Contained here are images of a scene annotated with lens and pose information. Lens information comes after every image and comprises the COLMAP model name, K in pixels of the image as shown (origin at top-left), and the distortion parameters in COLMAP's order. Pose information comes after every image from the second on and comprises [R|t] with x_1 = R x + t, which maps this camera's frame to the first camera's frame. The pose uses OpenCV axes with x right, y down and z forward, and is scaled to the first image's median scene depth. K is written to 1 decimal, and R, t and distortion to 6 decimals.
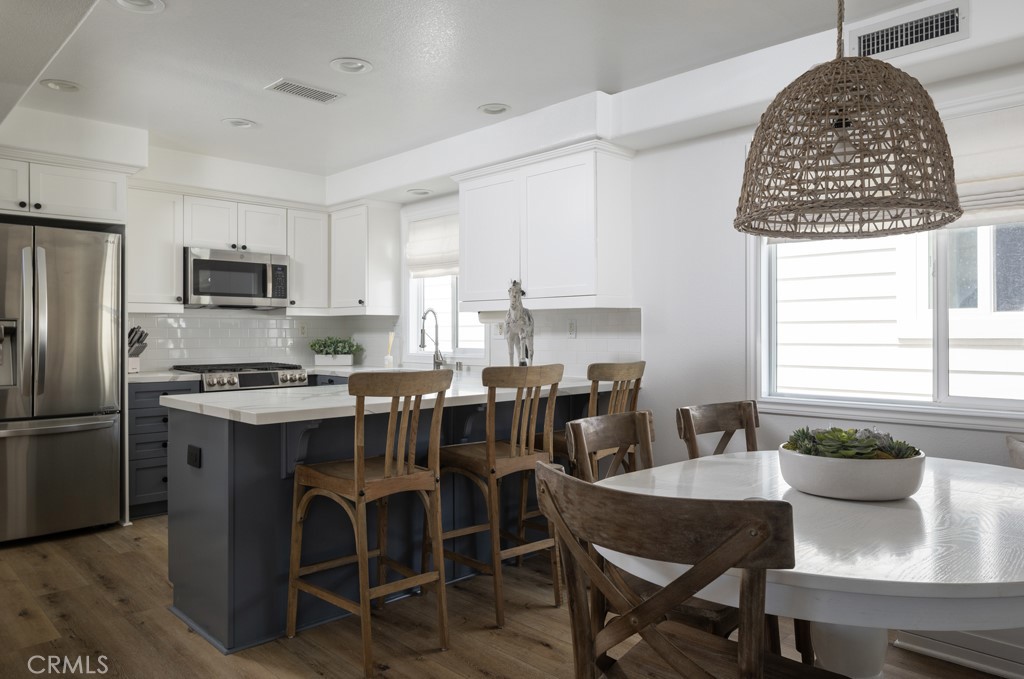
lens RADIAL K [[698.0, 0, 487.5], [0, 698.0, 323.5], [0, 0, 1]] dist [-0.002687, -0.004465]
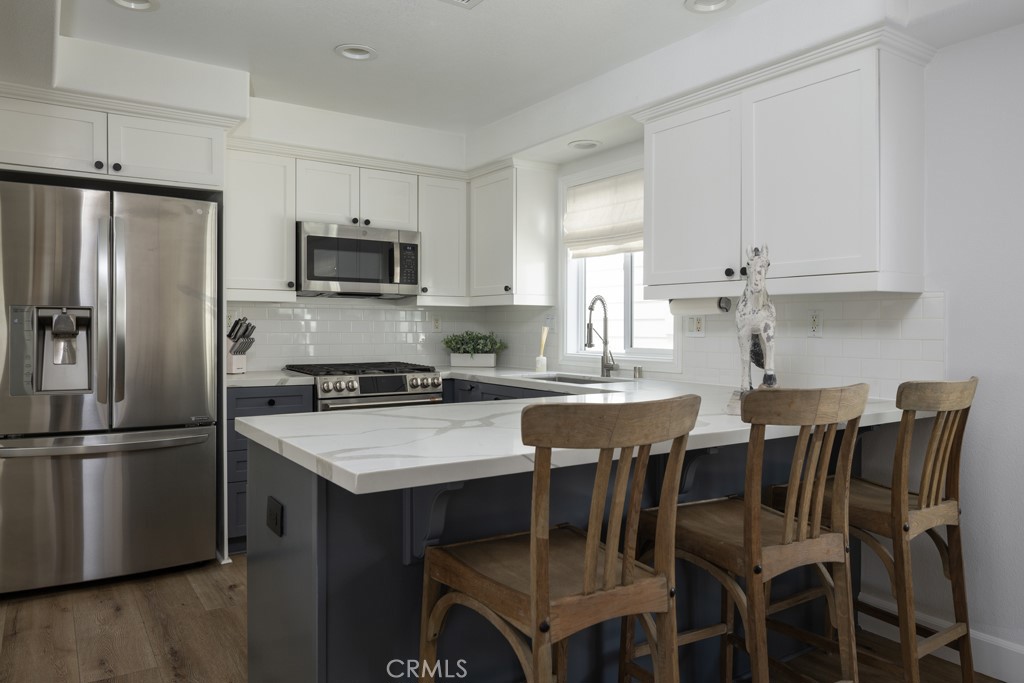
lens RADIAL K [[698.0, 0, 487.5], [0, 698.0, 325.5], [0, 0, 1]] dist [-0.002687, -0.004465]
pose [[0.983048, 0.006028, -0.183247, -0.064139], [-0.004051, 0.999930, 0.011161, 0.002869], [0.183302, -0.010229, 0.983003, 0.236894]]
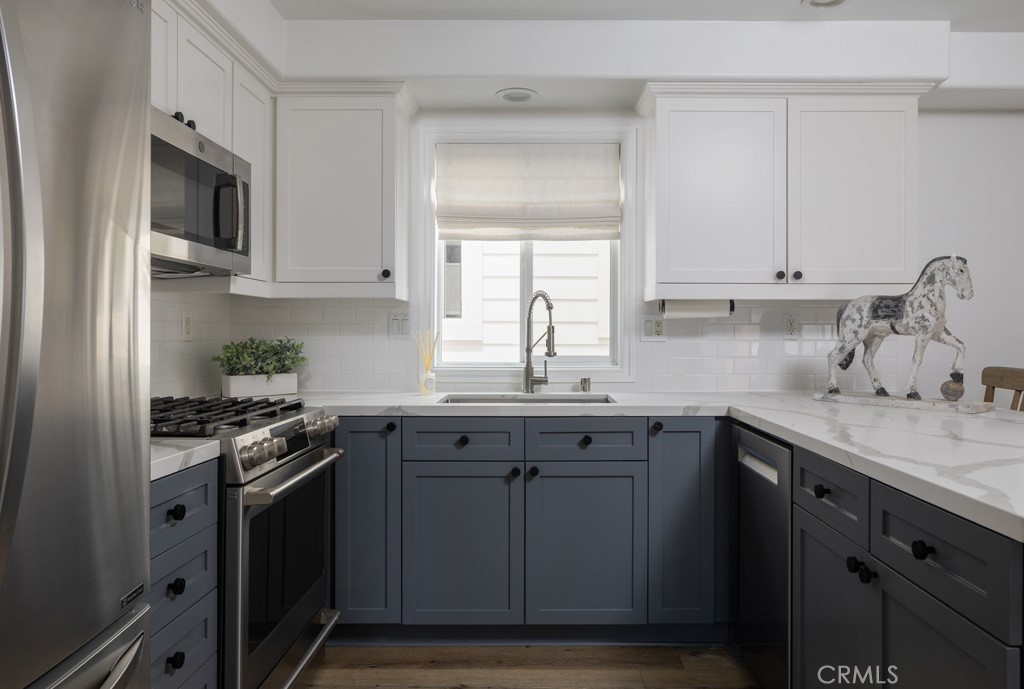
lens RADIAL K [[713.9, 0, 512.0], [0, 713.9, 344.5], [0, 0, 1]] dist [-0.031255, -0.000575]
pose [[0.685264, -0.010843, 0.728214, -0.578396], [-0.011067, 0.999619, 0.025298, 0.009417], [-0.728211, -0.025395, 0.684882, 0.621556]]
